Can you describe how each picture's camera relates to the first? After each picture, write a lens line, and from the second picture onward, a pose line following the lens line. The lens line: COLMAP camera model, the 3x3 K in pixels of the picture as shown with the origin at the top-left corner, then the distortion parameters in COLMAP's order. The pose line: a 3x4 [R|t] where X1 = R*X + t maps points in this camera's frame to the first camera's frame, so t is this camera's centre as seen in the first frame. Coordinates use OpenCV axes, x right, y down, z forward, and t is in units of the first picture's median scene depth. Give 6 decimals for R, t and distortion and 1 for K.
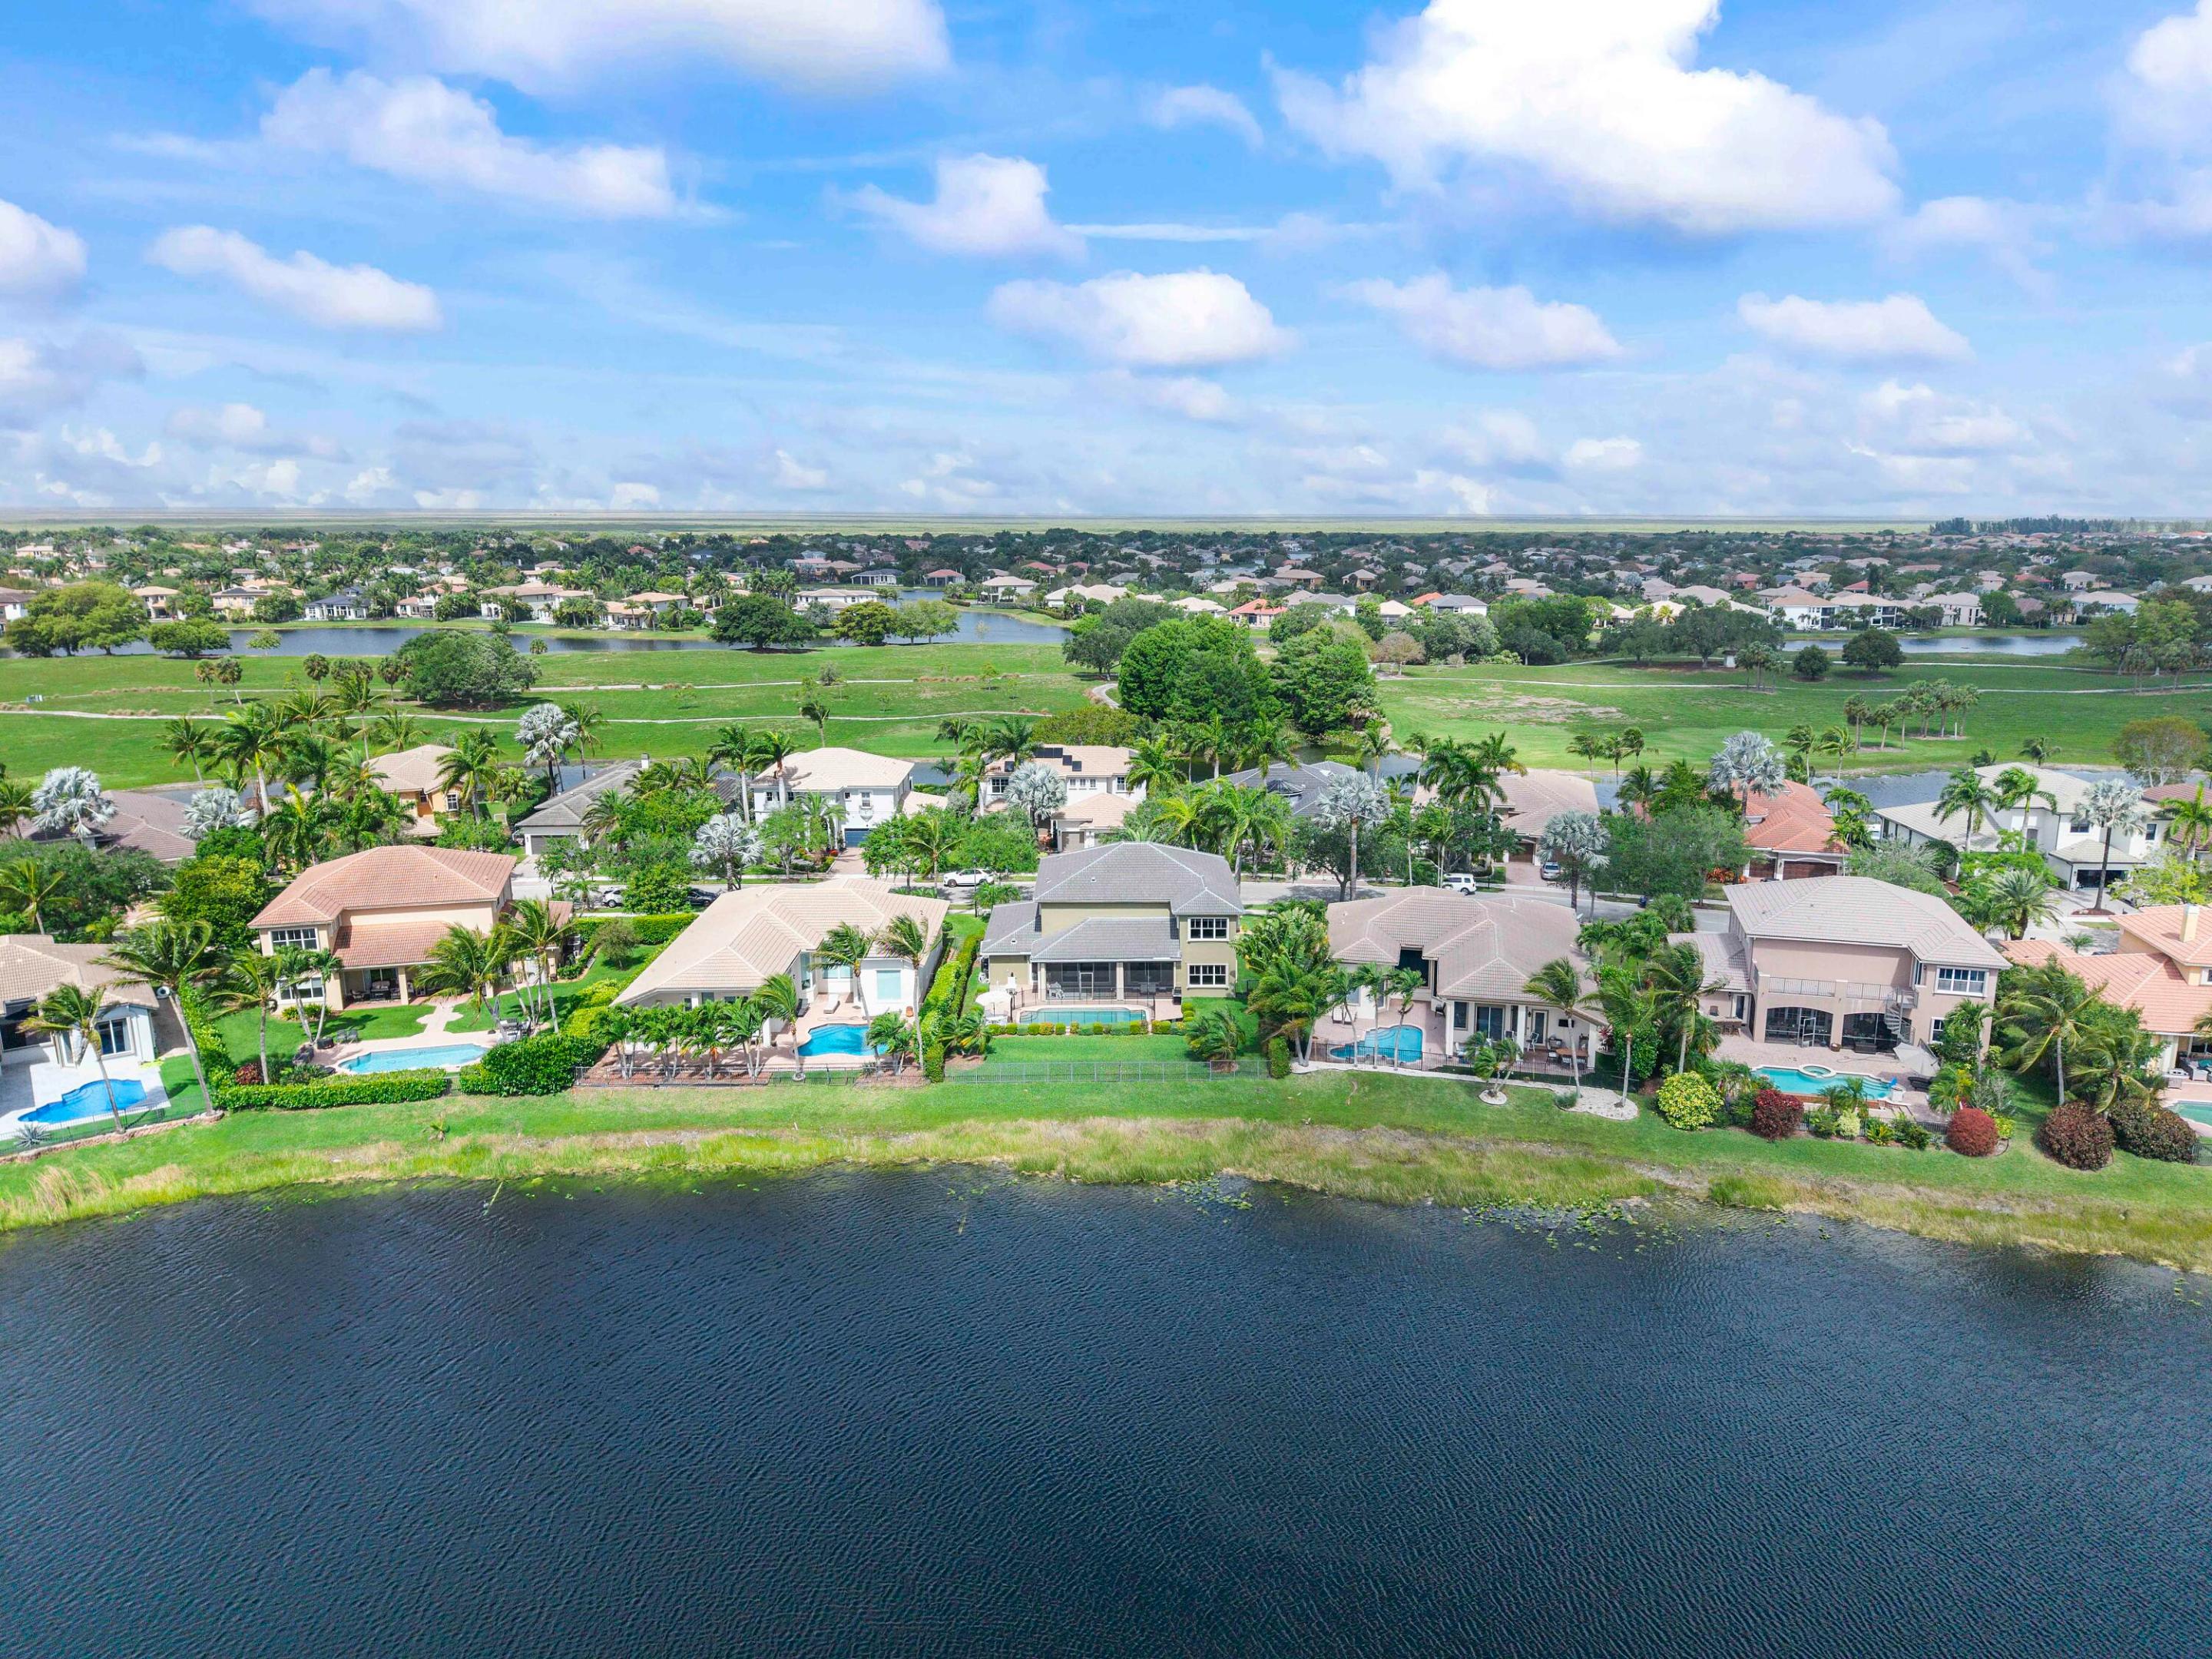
lens RADIAL K [[1526.6, 0, 1151.1], [0, 1526.6, 836.3], [0, 0, 1]] dist [0.084589, -0.047796]
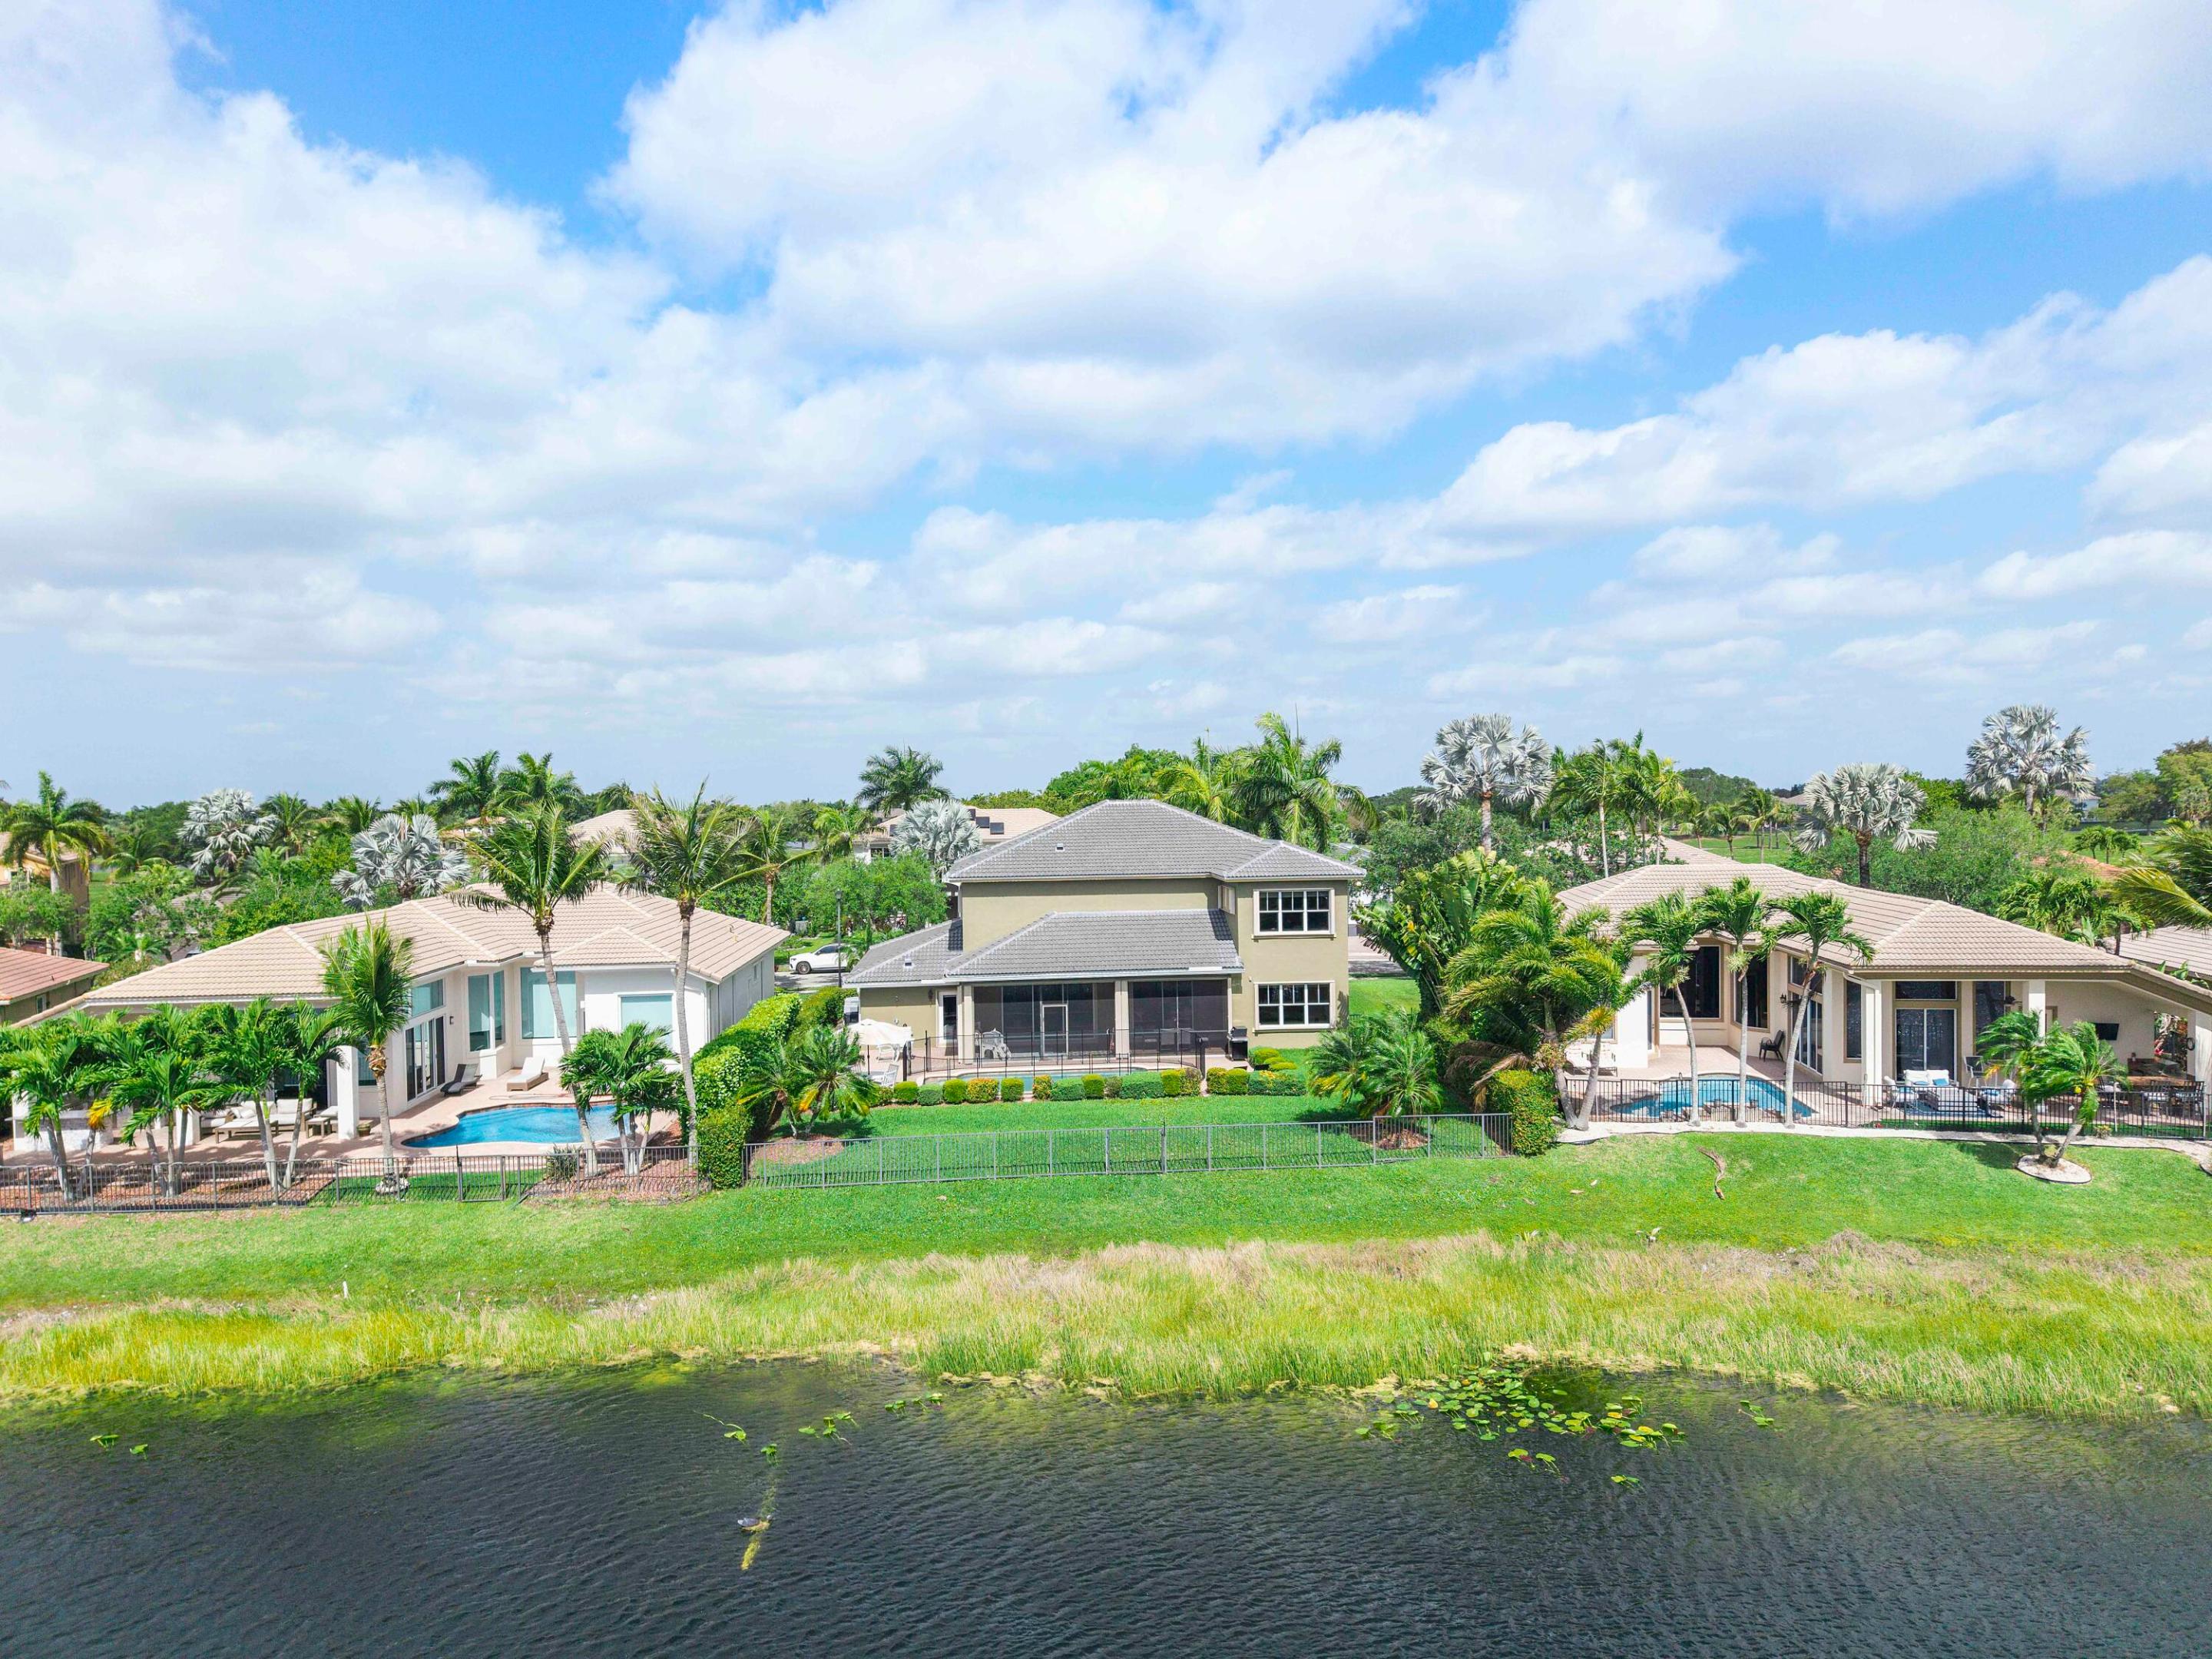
lens RADIAL K [[1531.7, 0, 1124.3], [0, 1531.7, 830.7], [0, 0, 1]] dist [0.010670, 0.000614]
pose [[0.998128, -0.017484, 0.058611, -0.050069], [0.028370, 0.981295, -0.190406, 0.135042], [-0.054185, 0.191712, 0.979954, 0.517149]]
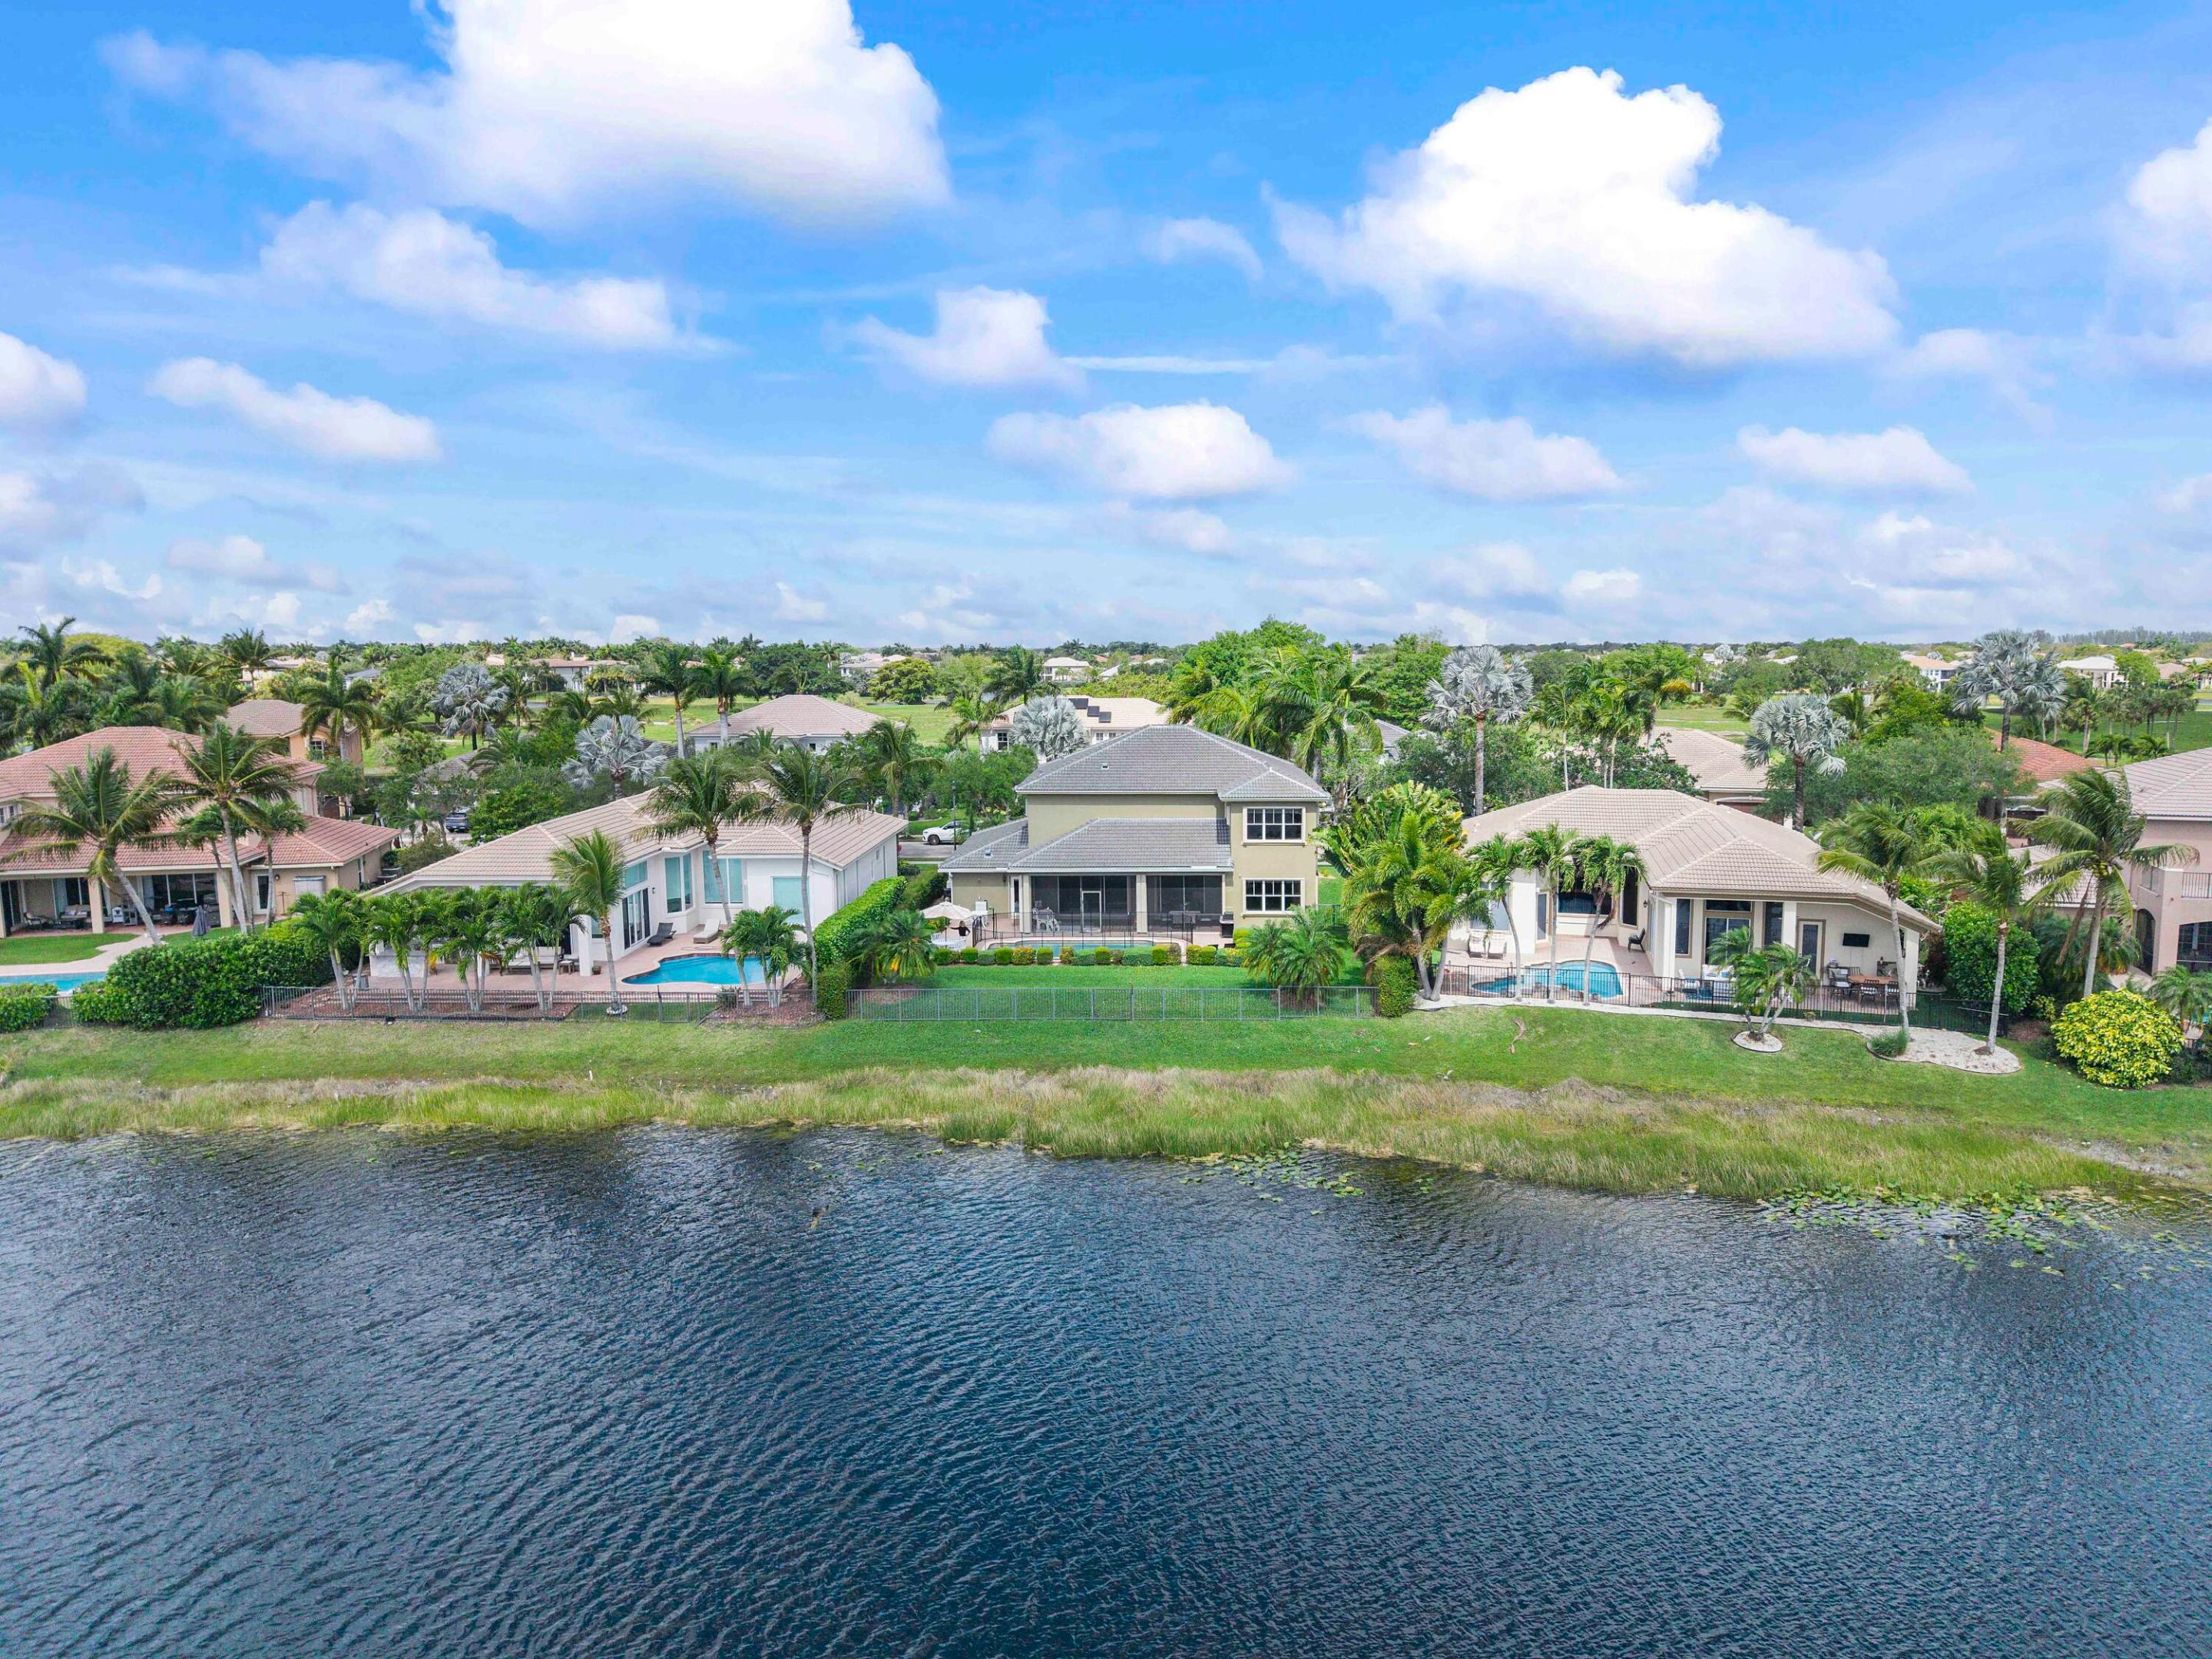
lens RADIAL K [[1522.1, 0, 1148.4], [0, 1522.1, 833.8], [0, 0, 1]] dist [0.052112, -0.041817]
pose [[0.999117, 0.001892, -0.041967, 0.010856], [-0.005449, 0.996382, -0.084817, 0.125726], [0.041654, 0.084971, 0.995512, 0.352109]]
